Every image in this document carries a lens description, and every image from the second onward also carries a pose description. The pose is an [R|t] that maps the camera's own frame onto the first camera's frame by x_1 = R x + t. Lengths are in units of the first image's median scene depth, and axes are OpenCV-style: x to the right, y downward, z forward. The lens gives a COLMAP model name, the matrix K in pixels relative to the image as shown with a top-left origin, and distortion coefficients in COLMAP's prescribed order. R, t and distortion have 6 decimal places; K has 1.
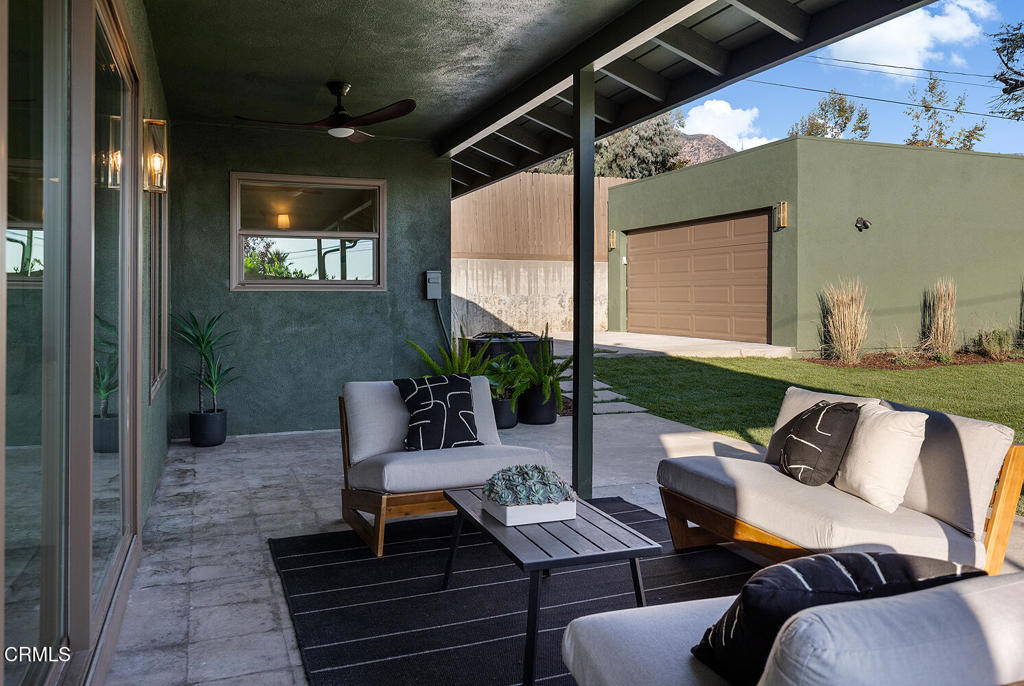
lens RADIAL K [[765.9, 0, 510.7], [0, 765.9, 292.9], [0, 0, 1]] dist [0.027314, 0.001816]
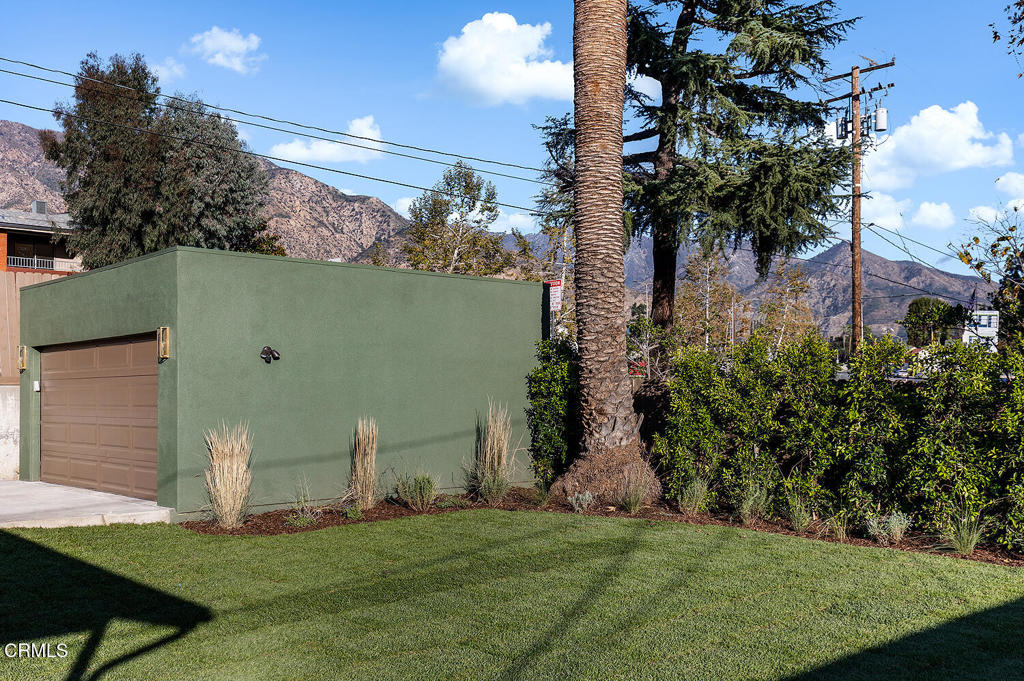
lens RADIAL K [[980.7, 0, 529.6], [0, 980.7, 341.8], [0, 0, 1]] dist [0.001929, -0.003259]
pose [[0.940492, 0.012075, 0.339600, 0.213981], [0.002249, 0.999125, -0.041753, -0.034651], [-0.339808, 0.040032, 0.939643, -0.053057]]
